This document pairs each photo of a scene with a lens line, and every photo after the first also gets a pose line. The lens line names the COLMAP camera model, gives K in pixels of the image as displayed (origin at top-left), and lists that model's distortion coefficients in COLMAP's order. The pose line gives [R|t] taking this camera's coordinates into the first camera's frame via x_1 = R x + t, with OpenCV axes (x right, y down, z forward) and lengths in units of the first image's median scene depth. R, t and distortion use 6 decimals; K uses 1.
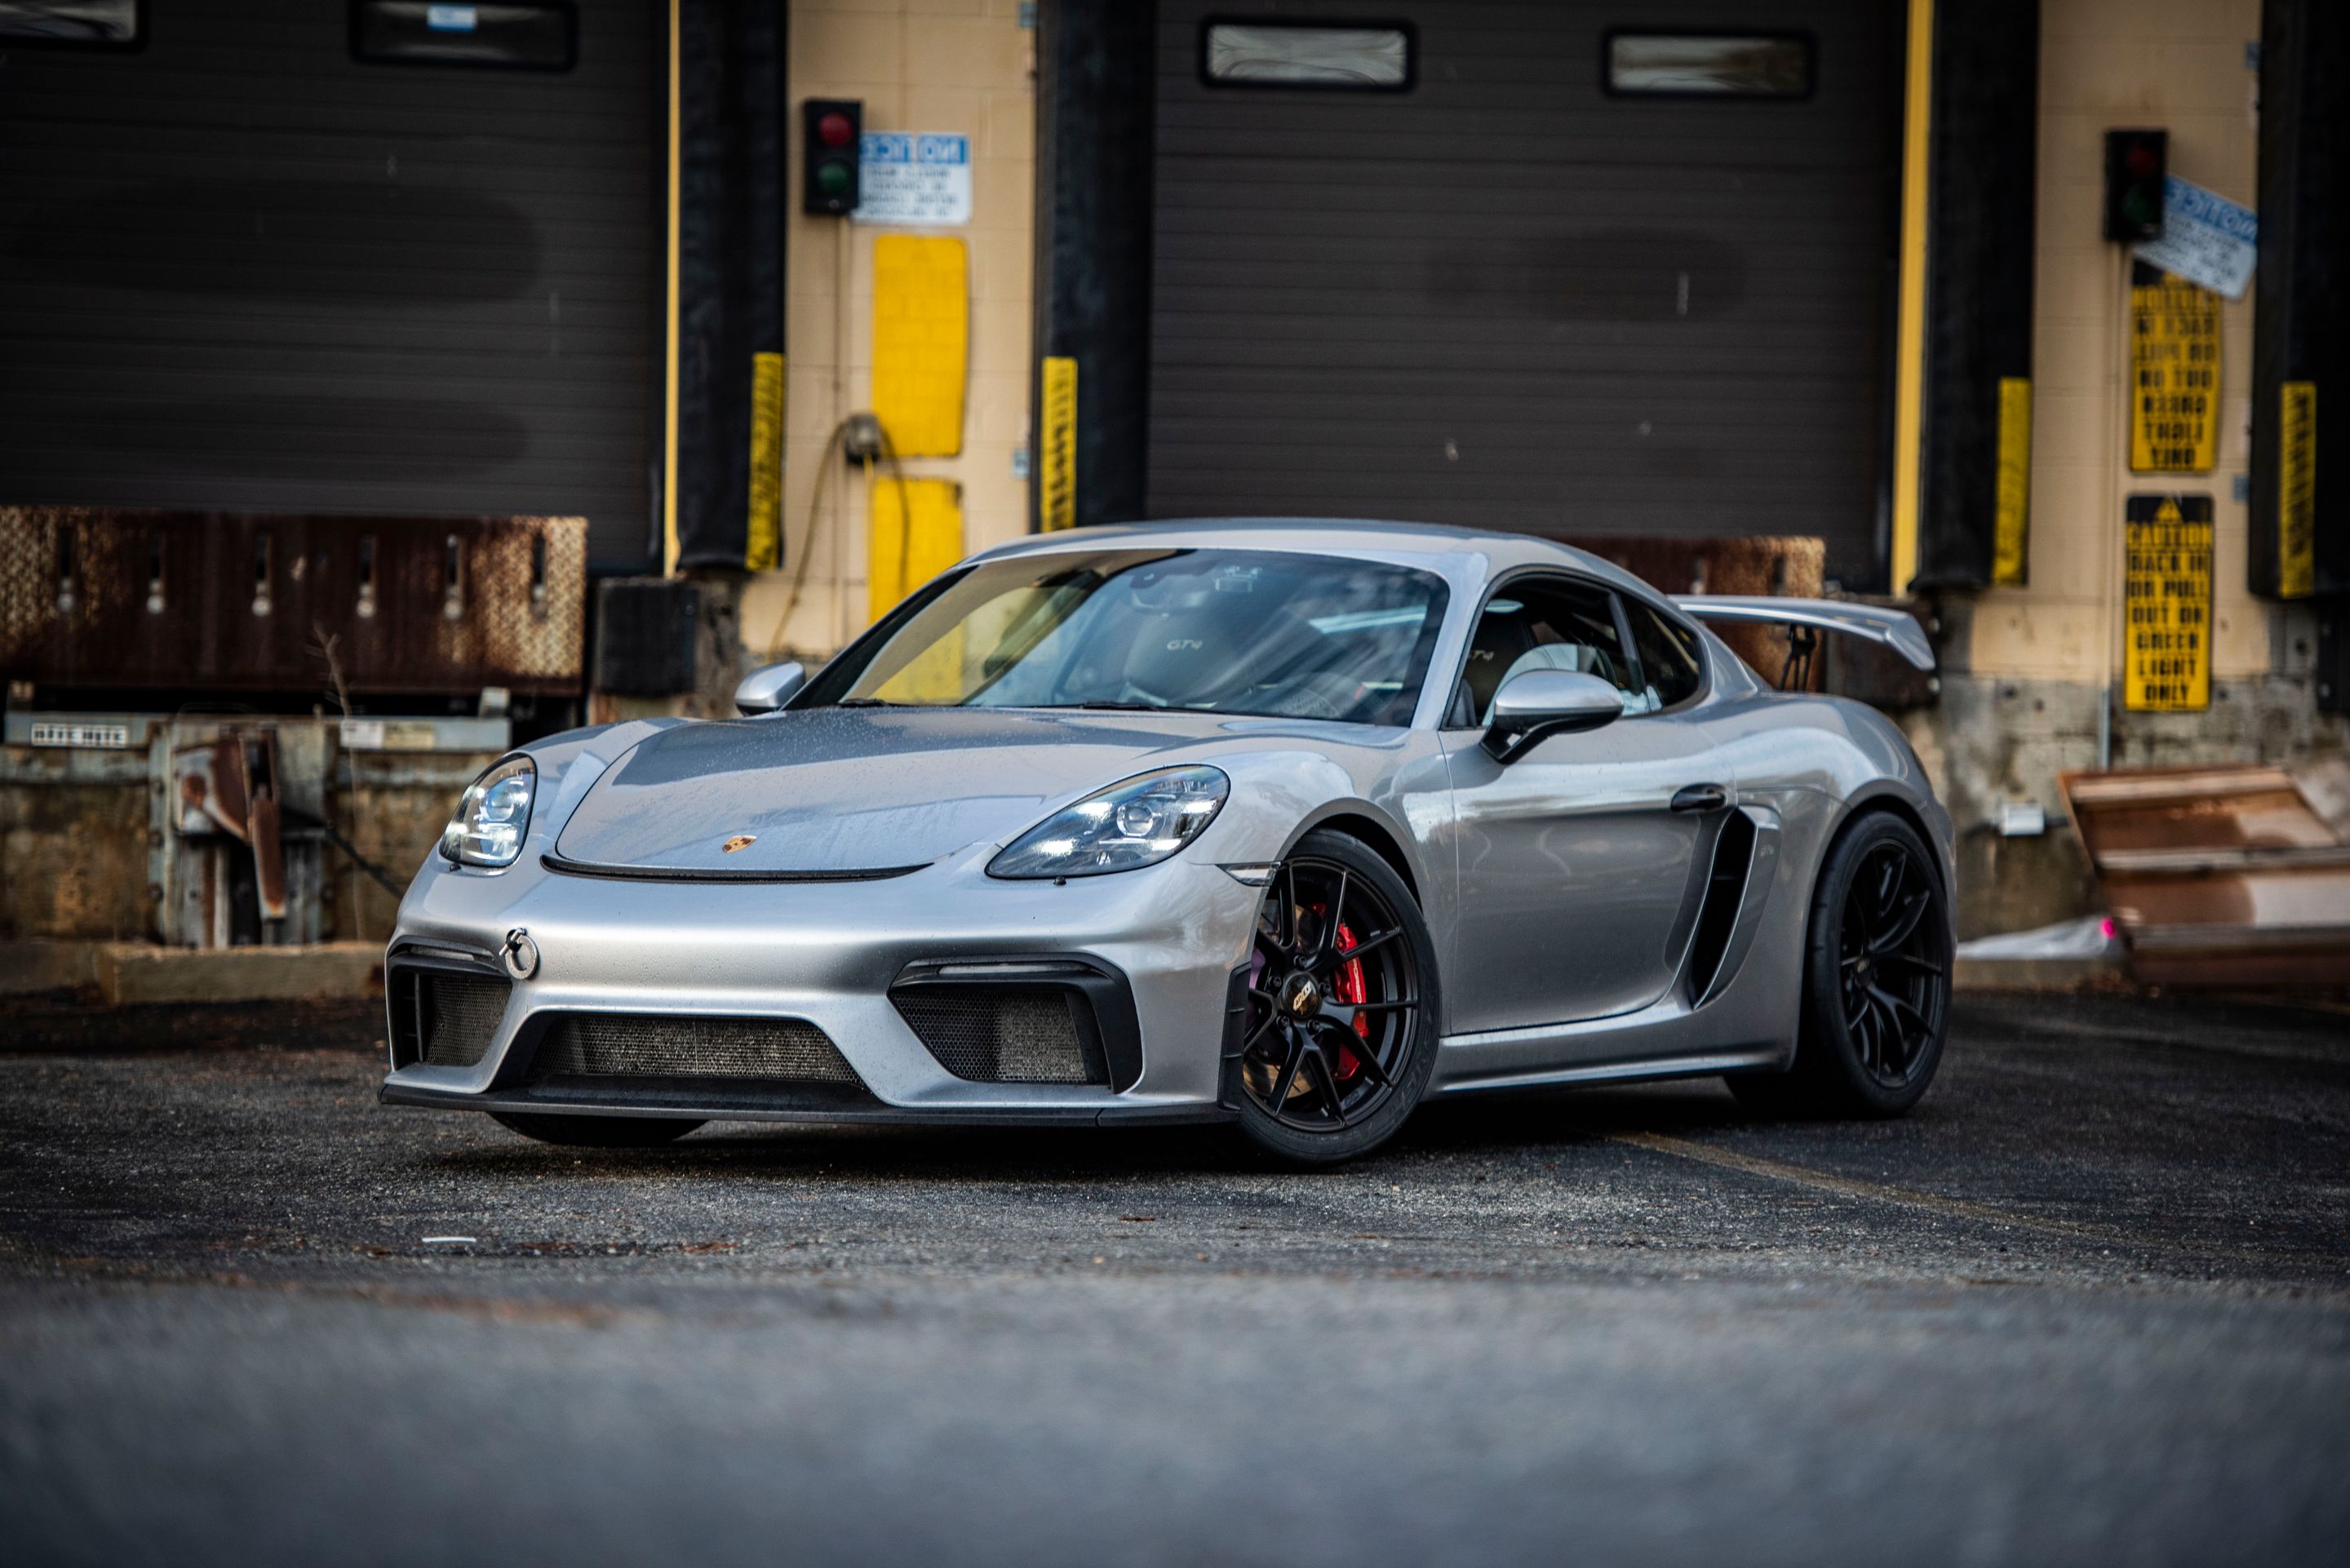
lens RADIAL K [[9632.1, 0, 1175.4], [0, 9632.1, 780.8], [0, 0, 1]] dist [1.036324, 1.924368]
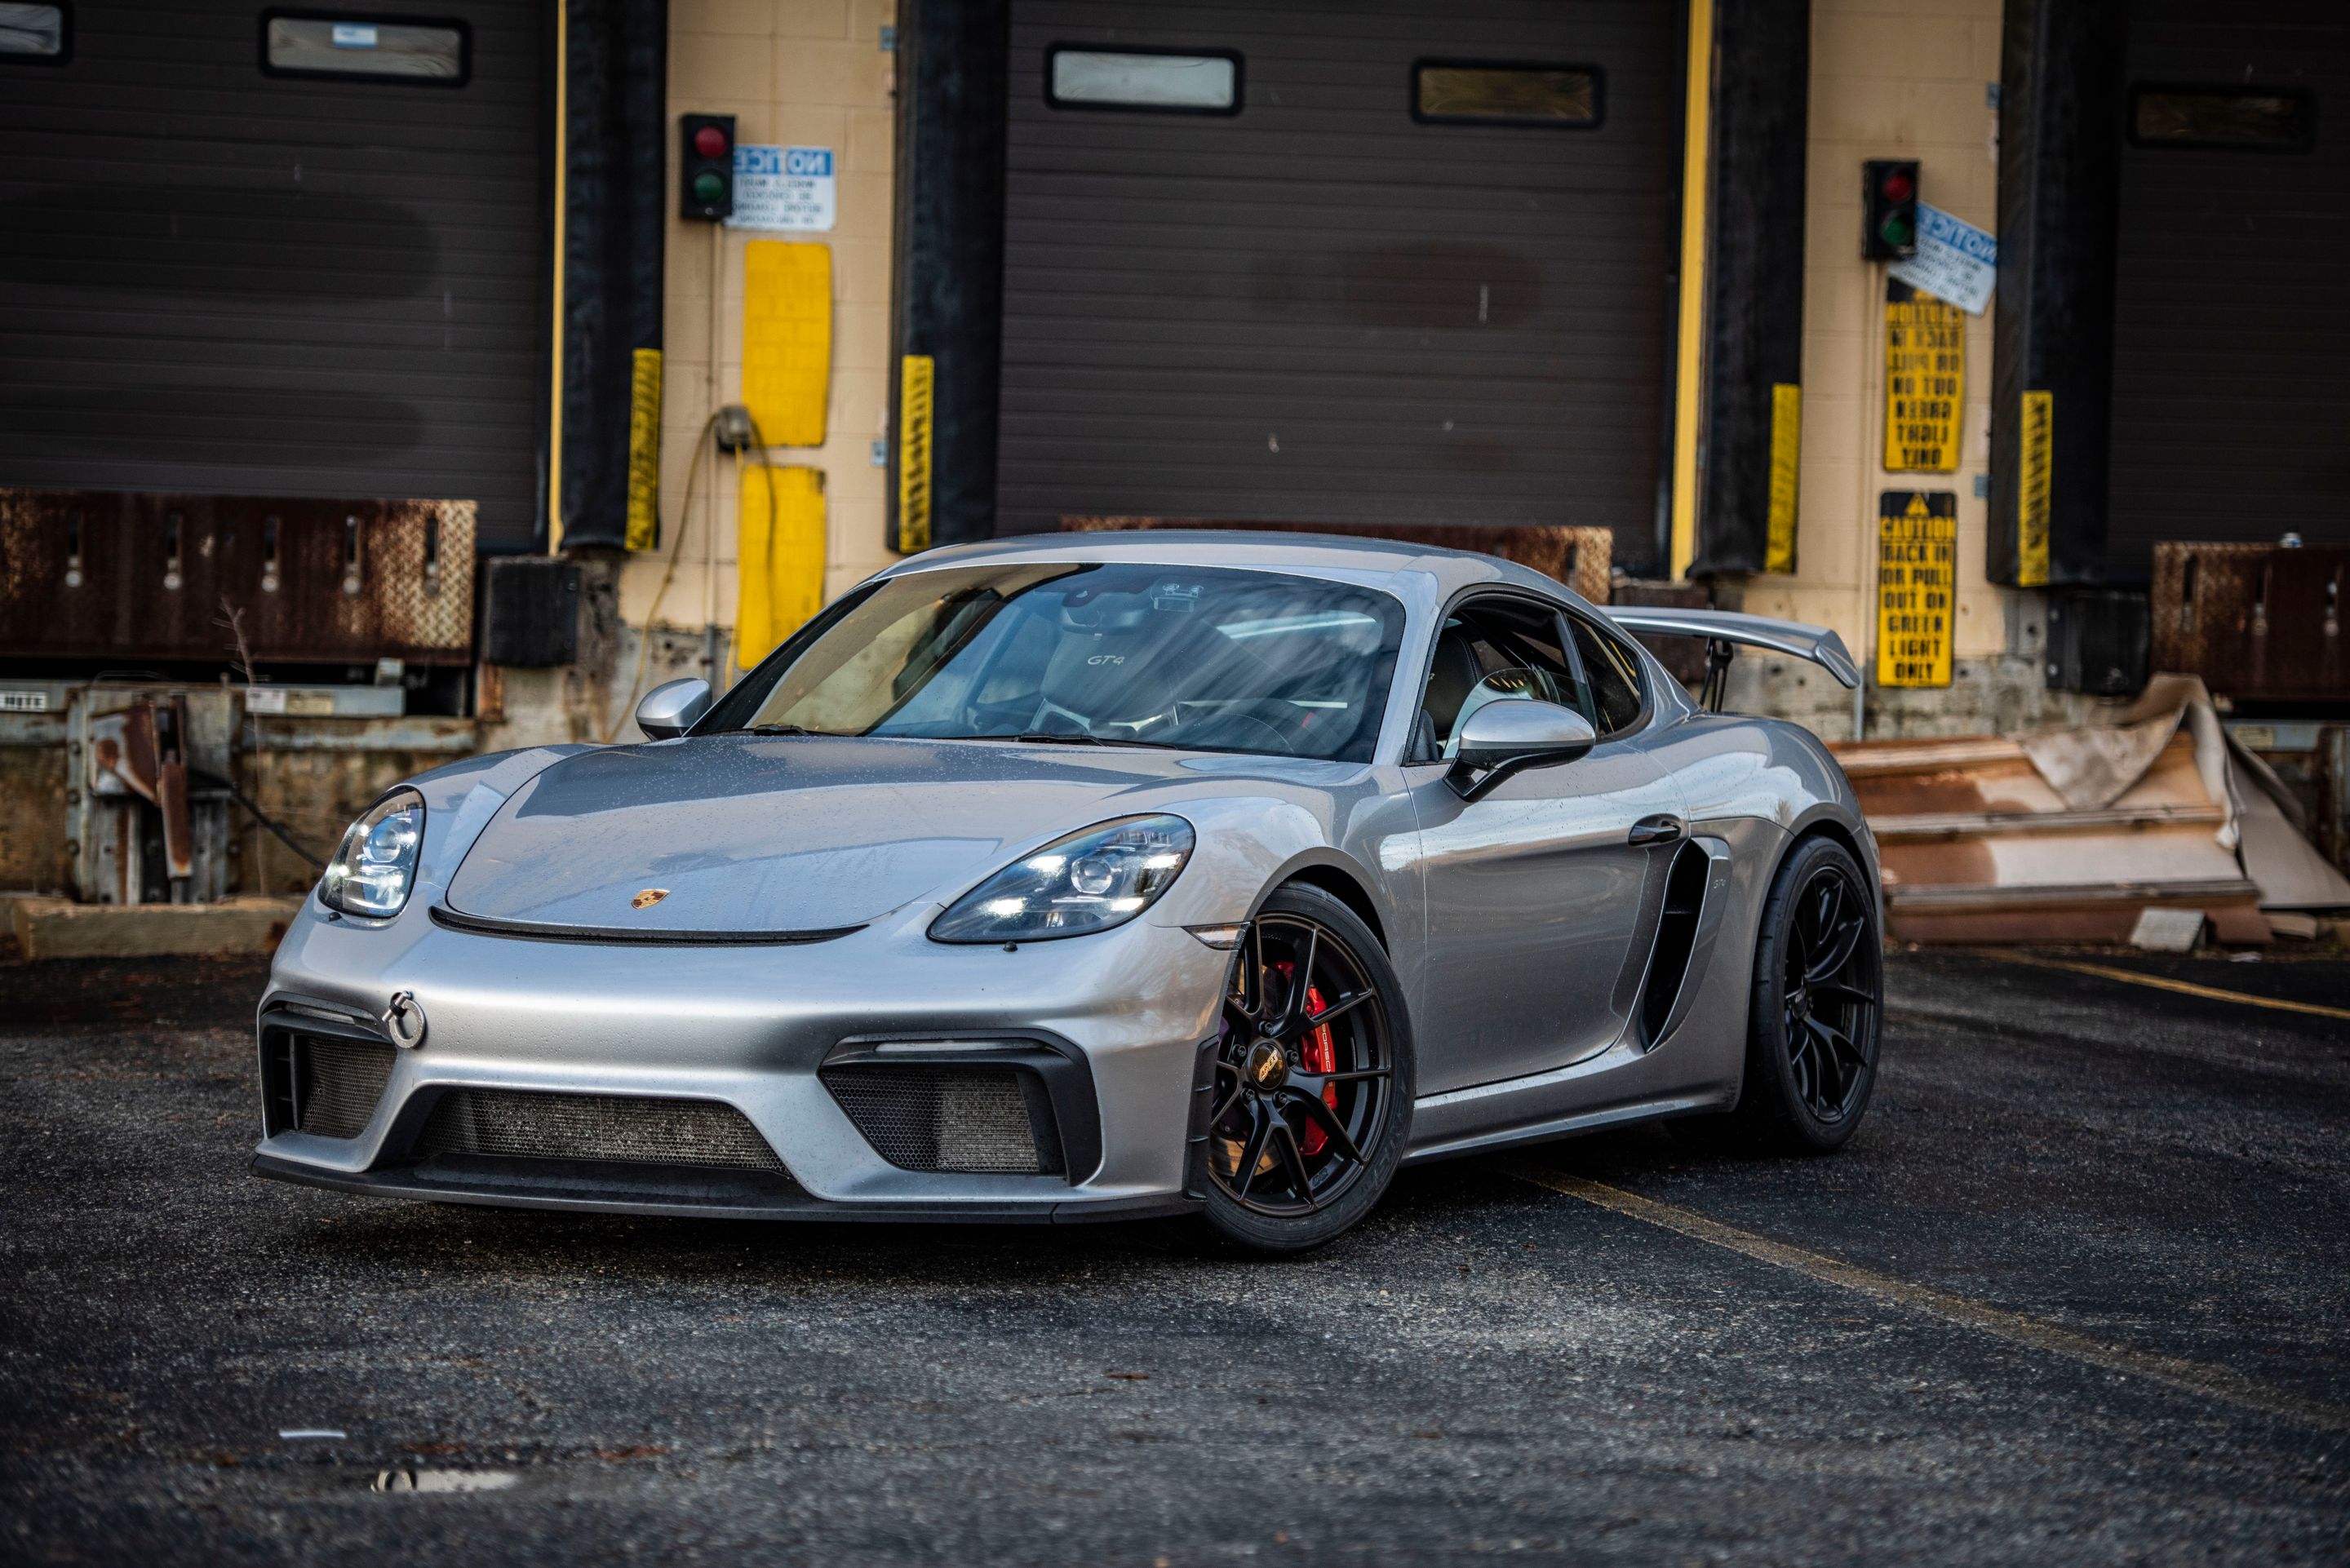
lens RADIAL K [[7003.7, 0, 1166.6], [0, 7003.7, 781.7], [0, 0, 1]] dist [0.361438, 0.316044]
pose [[0.999244, 0.006927, 0.038250, -0.014045], [-0.007593, 0.999822, 0.017293, -0.010167], [-0.038124, -0.017570, 0.999119, 0.218205]]
